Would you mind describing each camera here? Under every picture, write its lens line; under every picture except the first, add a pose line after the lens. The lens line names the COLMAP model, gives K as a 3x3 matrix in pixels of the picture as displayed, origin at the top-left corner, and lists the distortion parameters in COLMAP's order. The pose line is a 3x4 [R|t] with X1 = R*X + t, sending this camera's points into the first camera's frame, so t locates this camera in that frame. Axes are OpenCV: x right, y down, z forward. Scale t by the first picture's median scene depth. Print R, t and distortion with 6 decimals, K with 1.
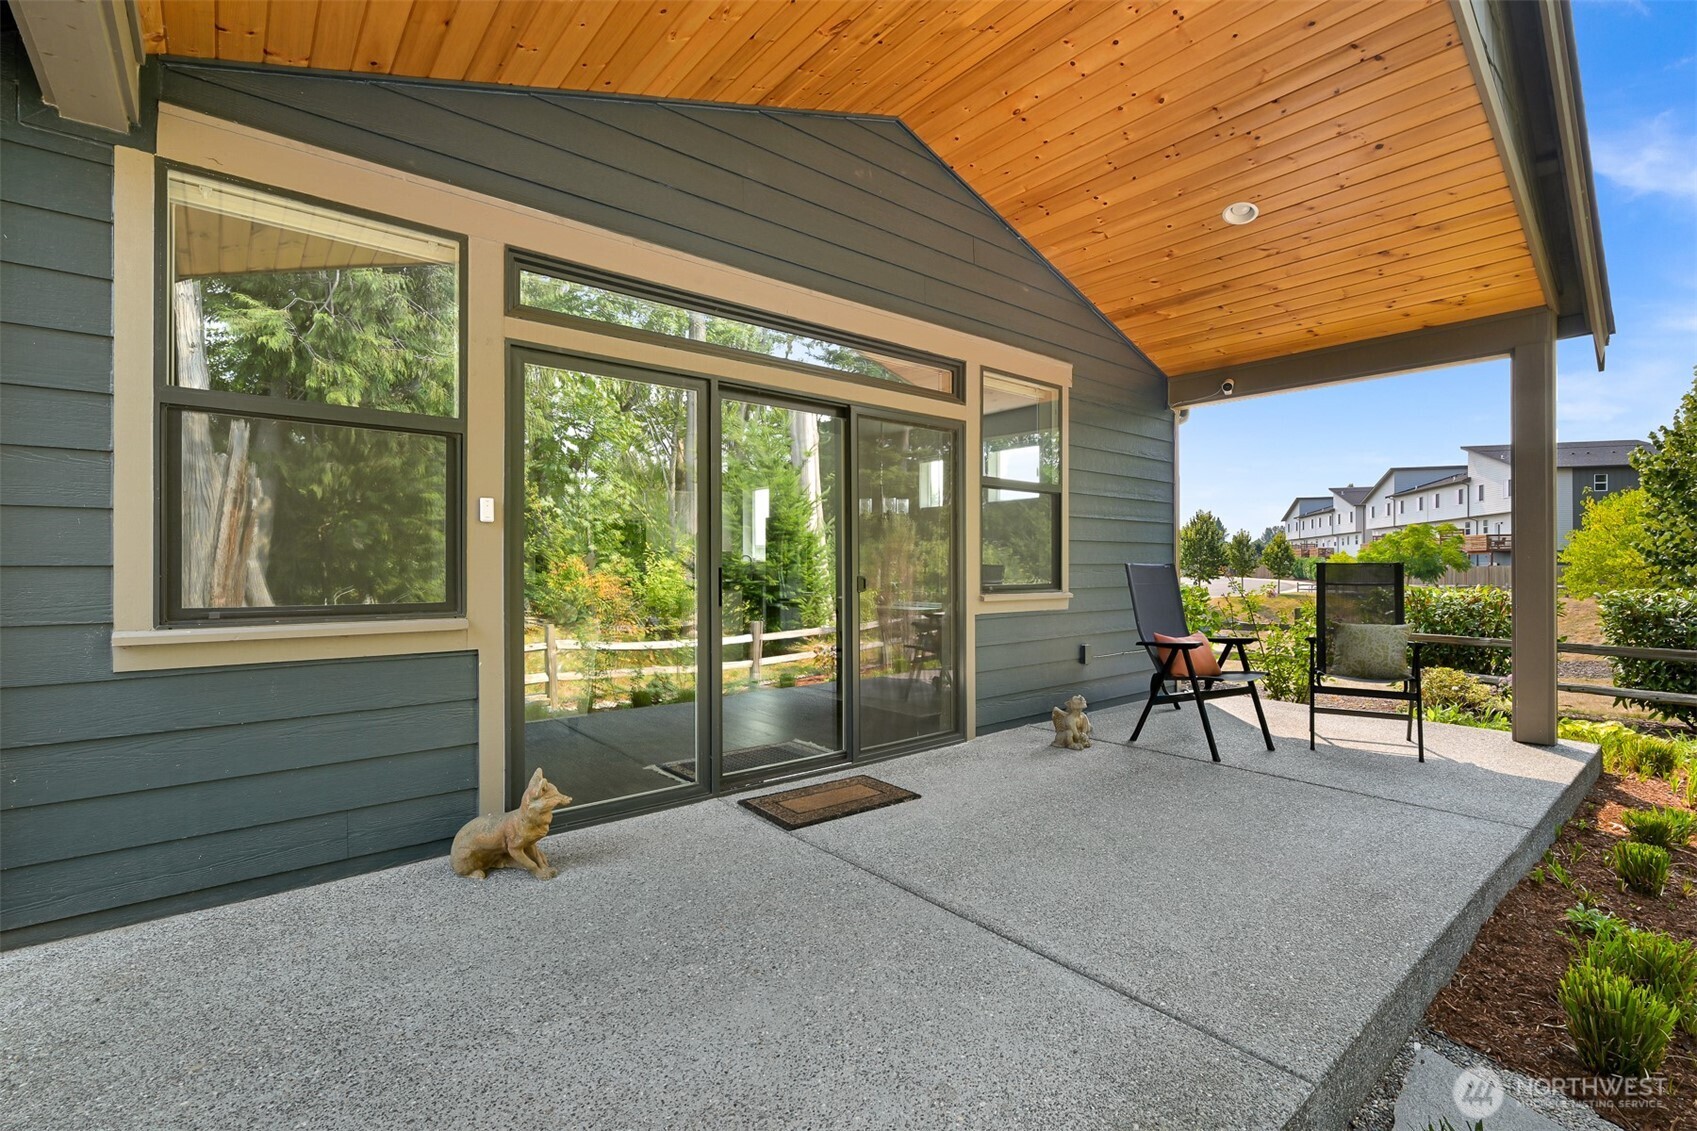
lens RADIAL K [[747.3, 0, 854.4], [0, 747.3, 561.5], [0, 0, 1]] dist [0.003017, -0.000392]
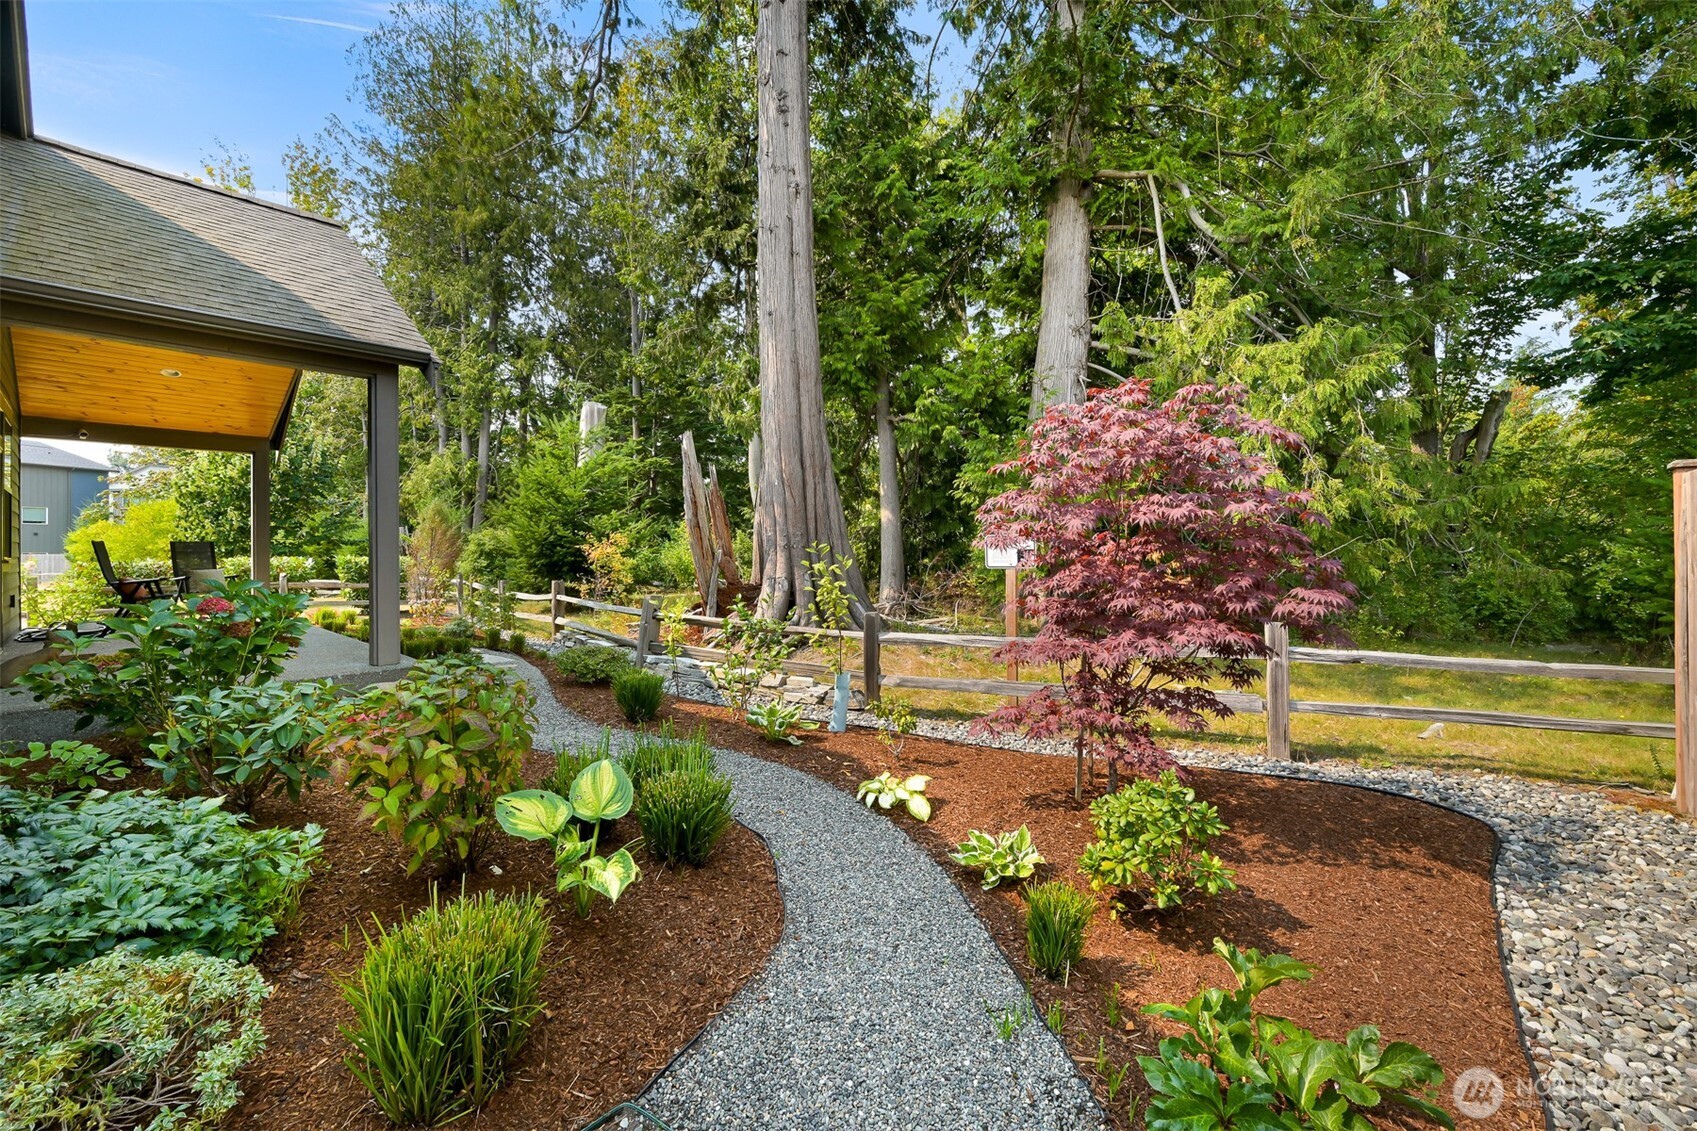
lens RADIAL K [[680.0, 0, 852.4], [0, 680.0, 541.5], [0, 0, 1]] dist [-0.001930, -0.000190]
pose [[-0.136643, 0.008785, 0.990581, -1.334378], [0.008103, 0.999937, -0.007750, 0.029628], [-0.990587, 0.006968, -0.136705, -0.517858]]
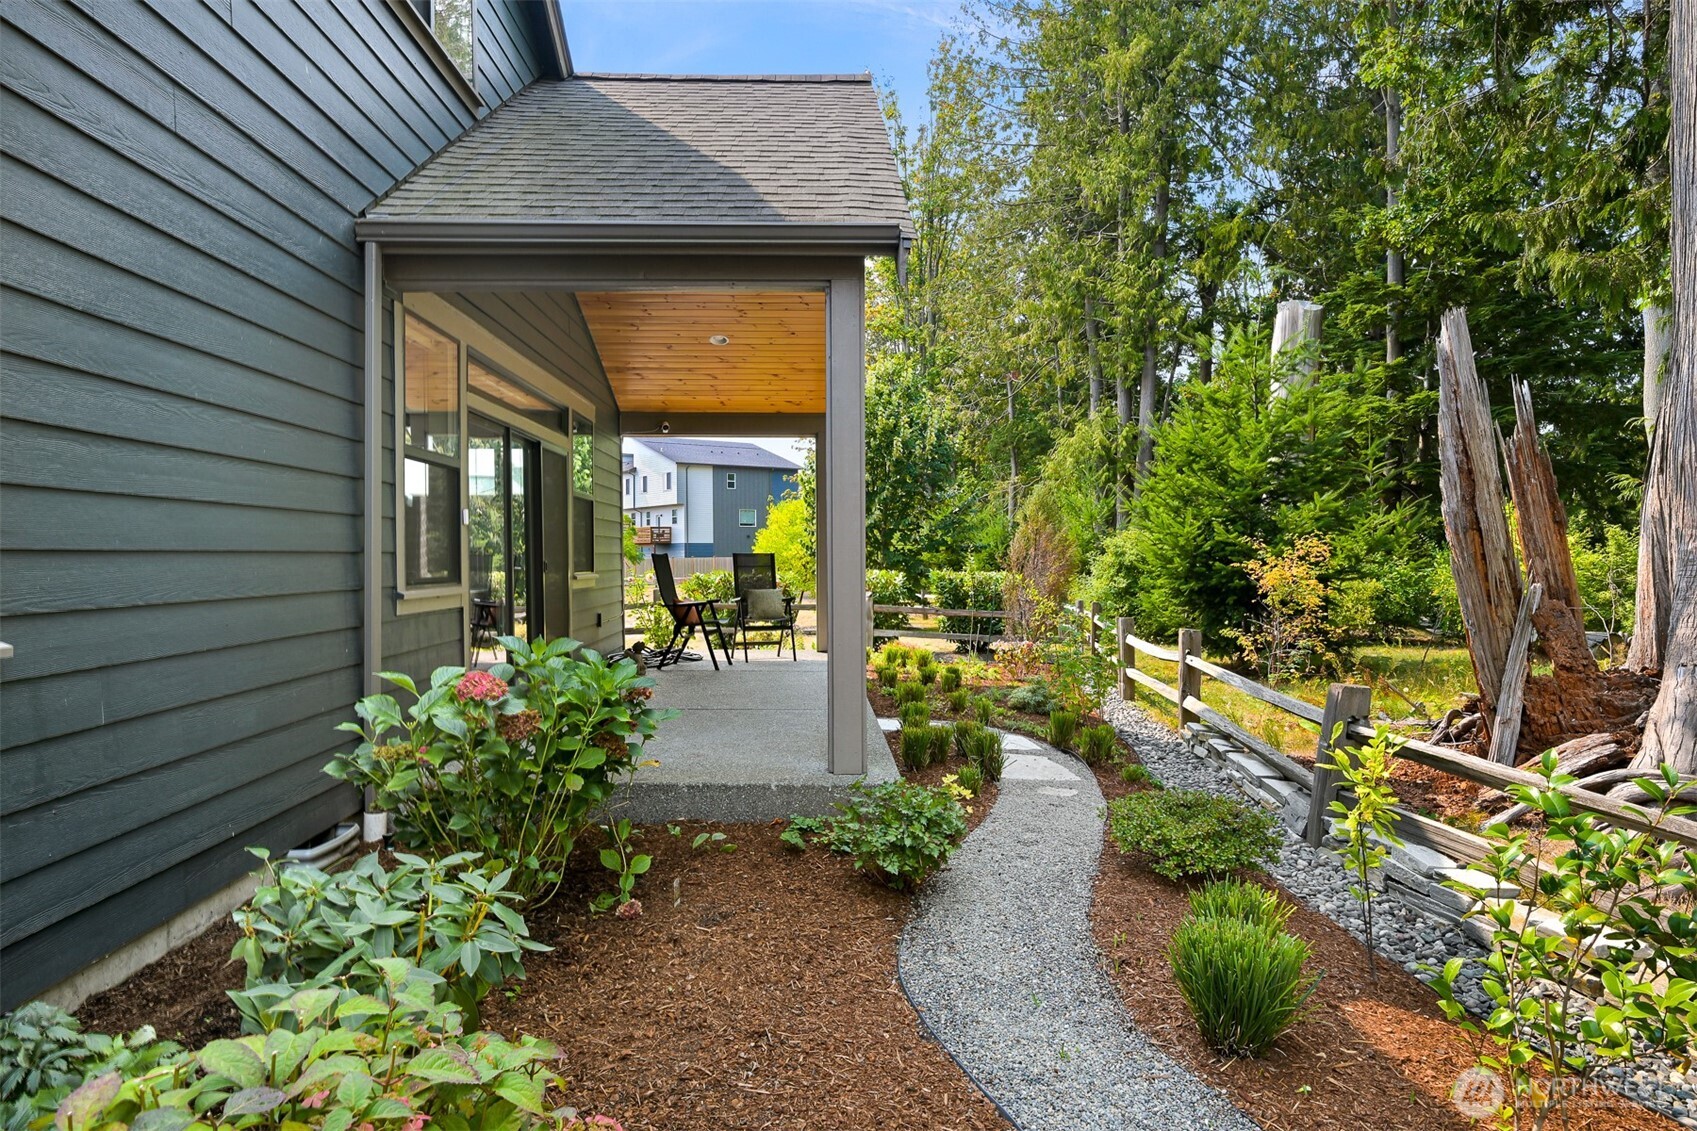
lens RADIAL K [[1045.8, 0, 827.6], [0, 1045.8, 576.6], [0, 0, 1]] dist [0.003087, -0.003816]
pose [[0.628131, -0.016616, 0.777931, -0.938044], [0.000436, 0.999779, 0.021002, 0.006151], [-0.778108, -0.012853, 0.627999, -0.530140]]
